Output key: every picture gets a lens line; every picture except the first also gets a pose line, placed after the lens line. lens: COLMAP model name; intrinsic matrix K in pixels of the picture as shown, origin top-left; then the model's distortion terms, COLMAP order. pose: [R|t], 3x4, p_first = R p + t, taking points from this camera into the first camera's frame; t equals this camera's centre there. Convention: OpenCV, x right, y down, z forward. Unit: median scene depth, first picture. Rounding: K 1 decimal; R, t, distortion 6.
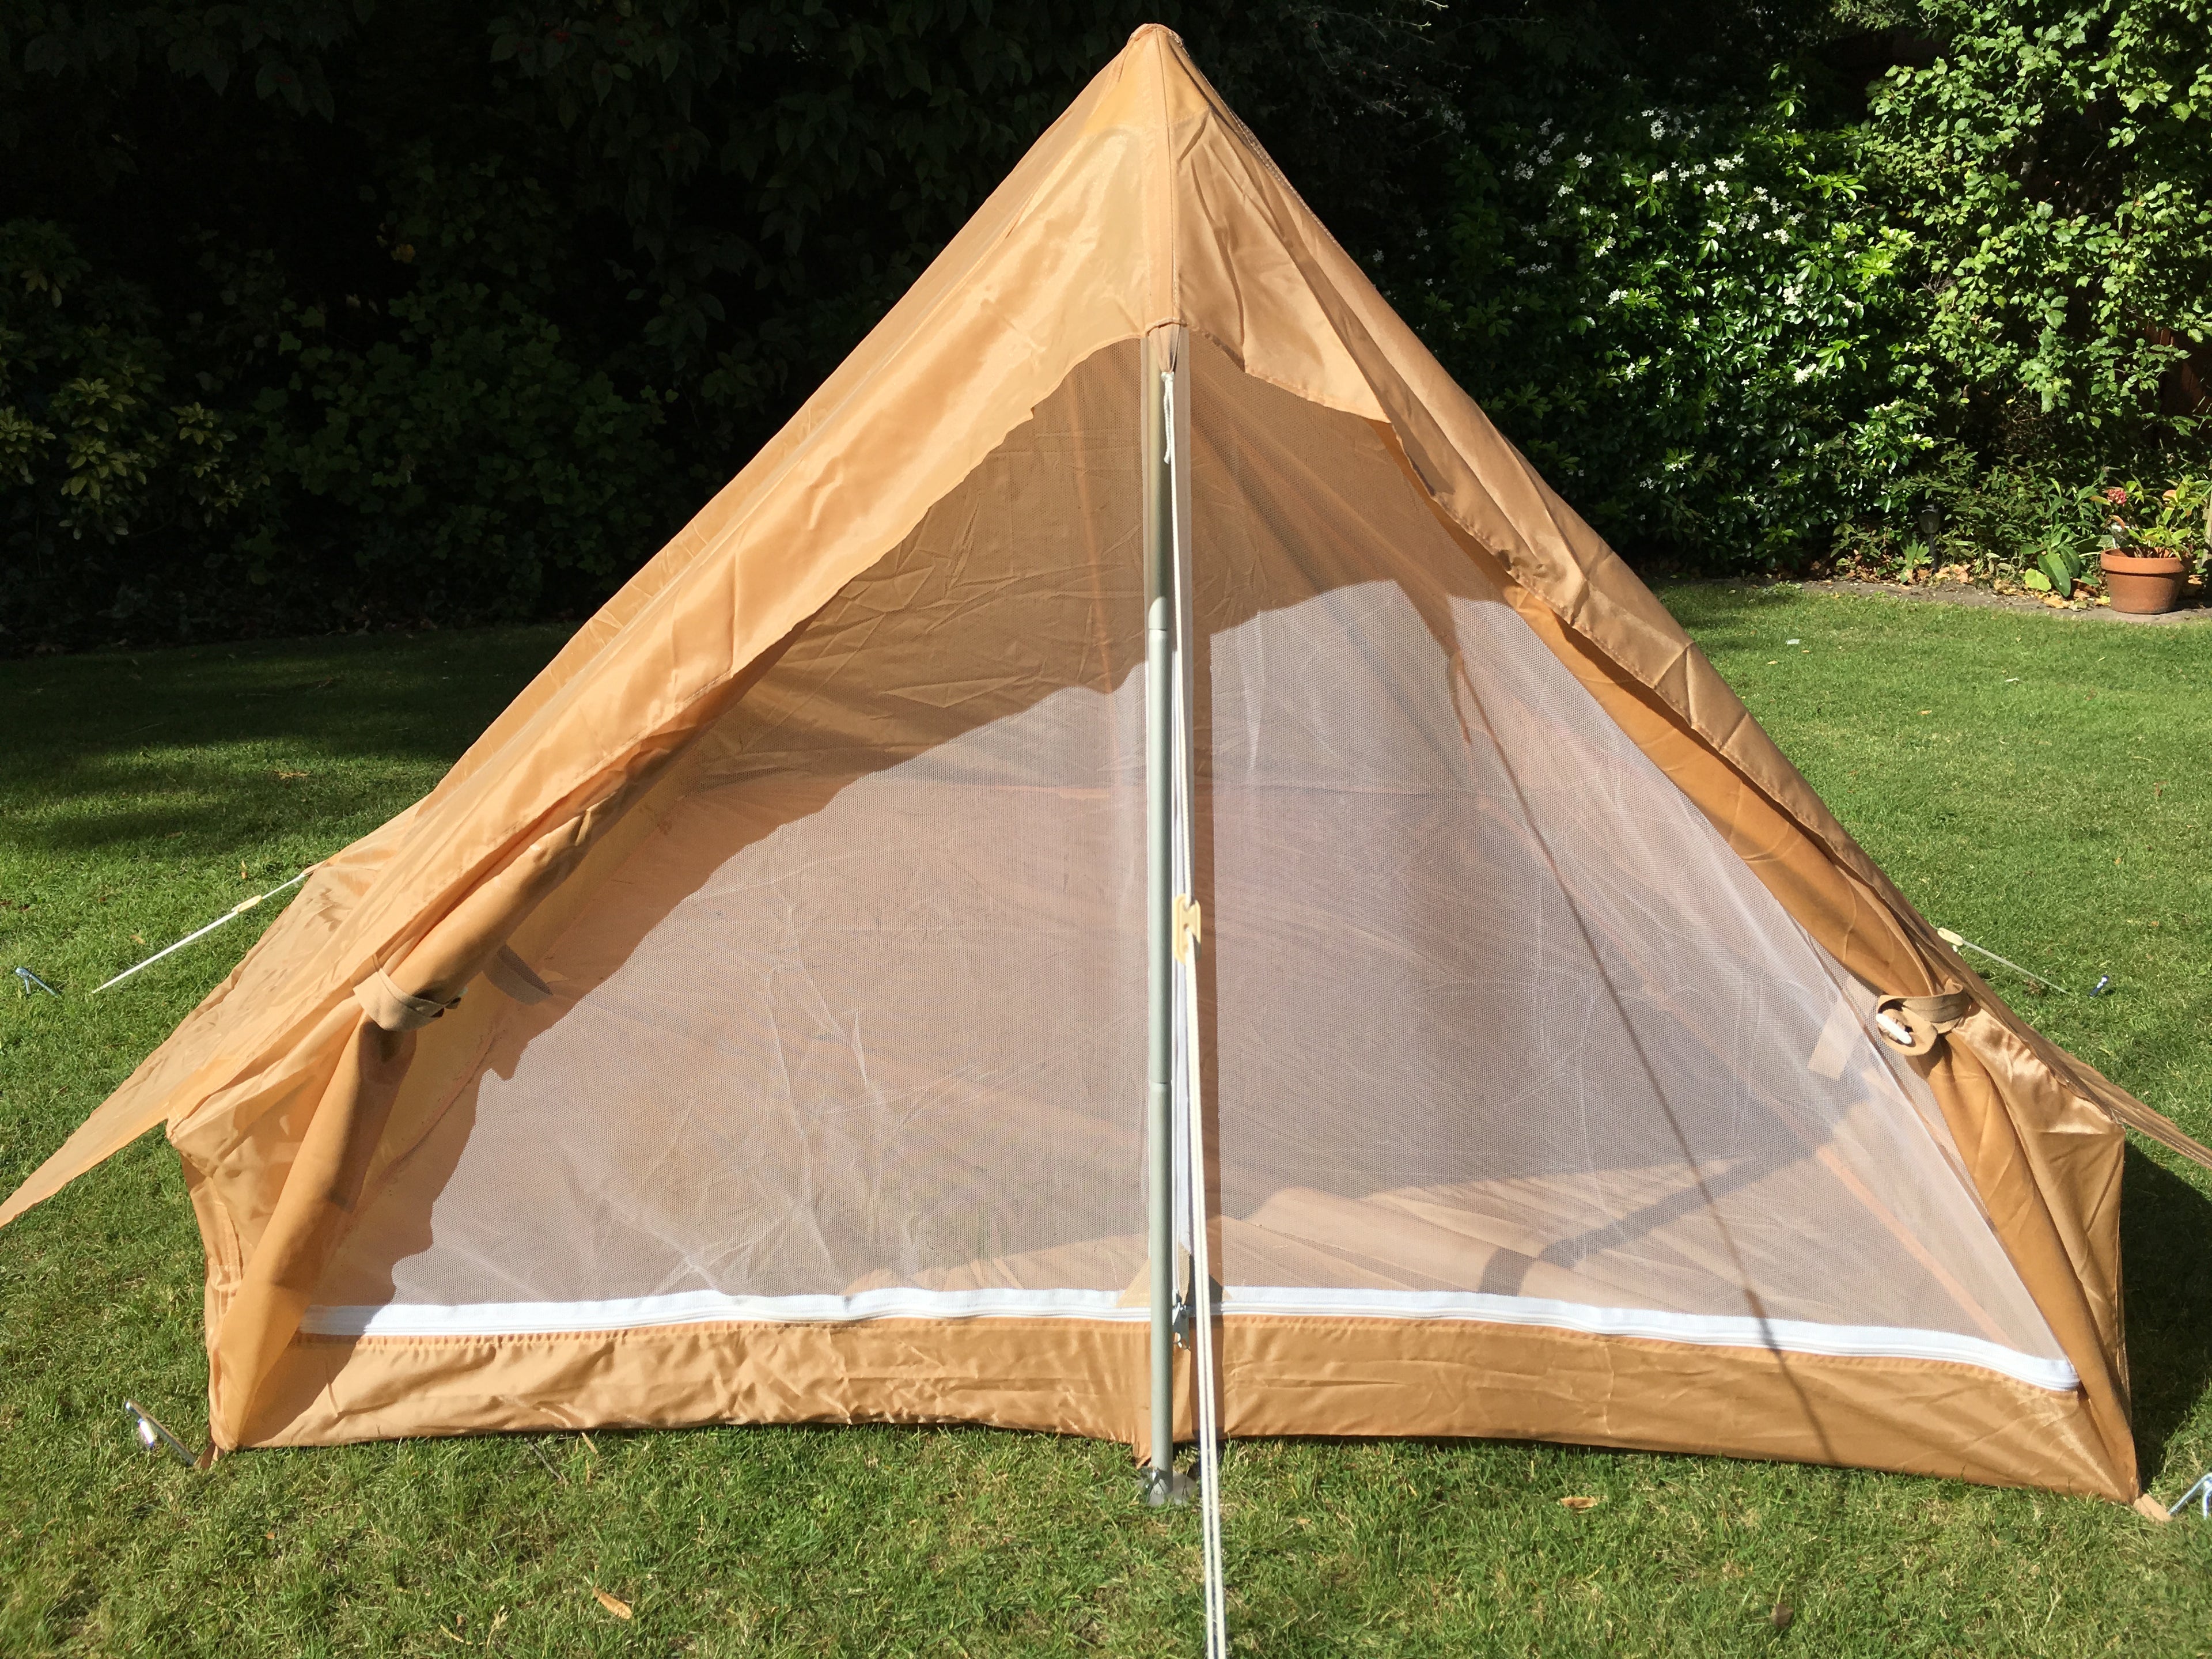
lens RADIAL K [[1916.9, 0, 1097.9], [0, 1916.9, 843.7], [0, 0, 1]] dist [0.096896, -0.130688]
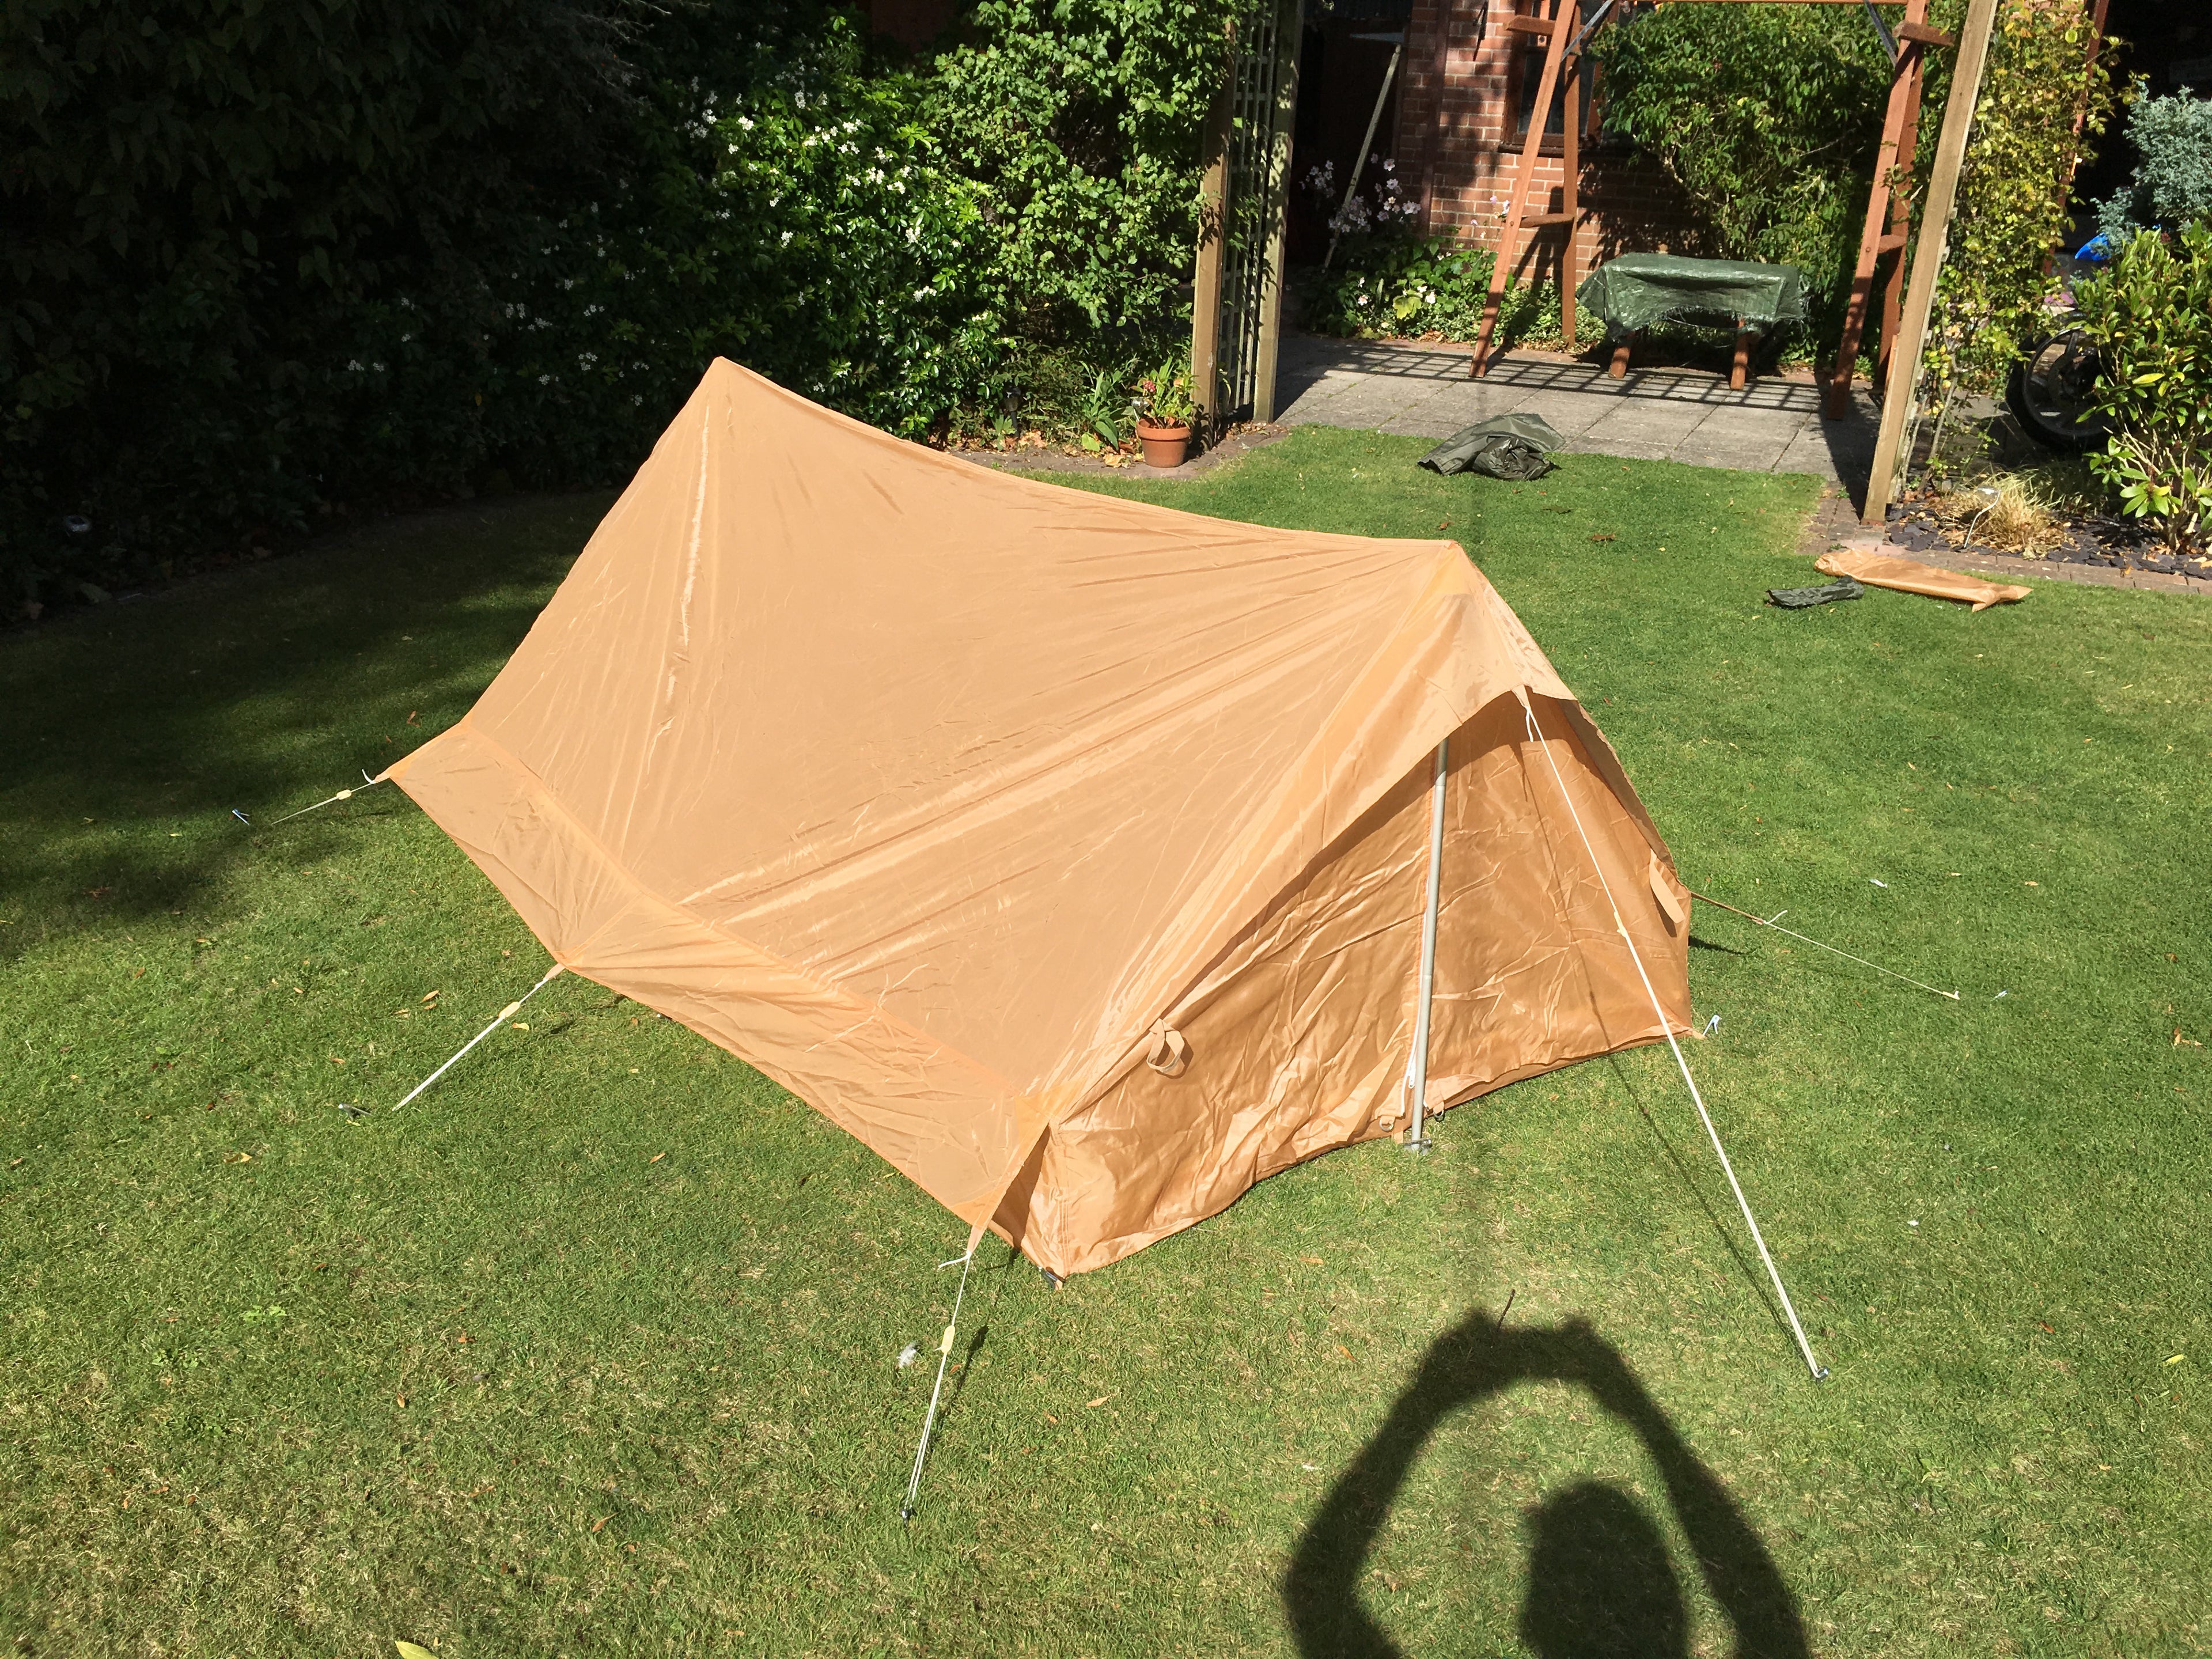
lens RADIAL K [[2032.5, 0, 1102.6], [0, 2032.5, 758.9], [0, 0, 1]] dist [0.128765, 0.004920]
pose [[0.797989, -0.188293, 0.572503, -0.714831], [0.132018, 0.981483, 0.138790, -0.225296], [-0.588035, -0.035172, 0.808071, -0.310082]]
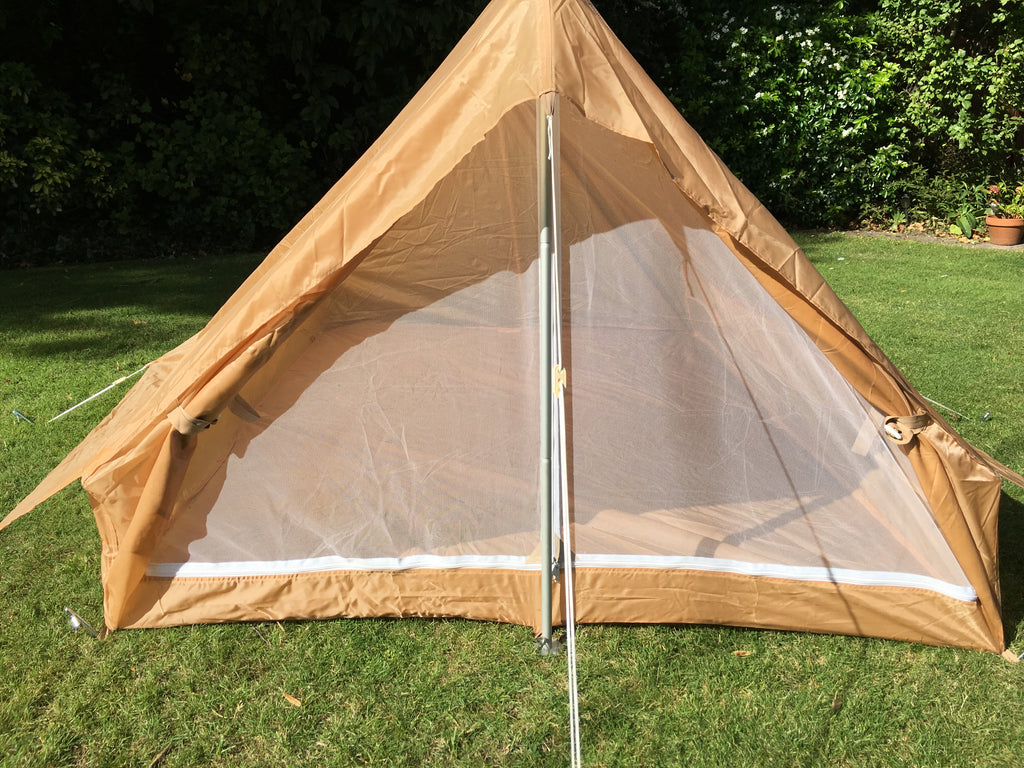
lens RADIAL K [[887.4, 0, 508.2], [0, 887.4, 390.6], [0, 0, 1]] dist [0.096896, -0.130688]
pose [[0.999971, -0.002799, -0.007019, -0.000915], [0.003058, 0.999307, 0.037104, 0.005079], [0.006911, -0.037124, 0.999287, 0.007982]]
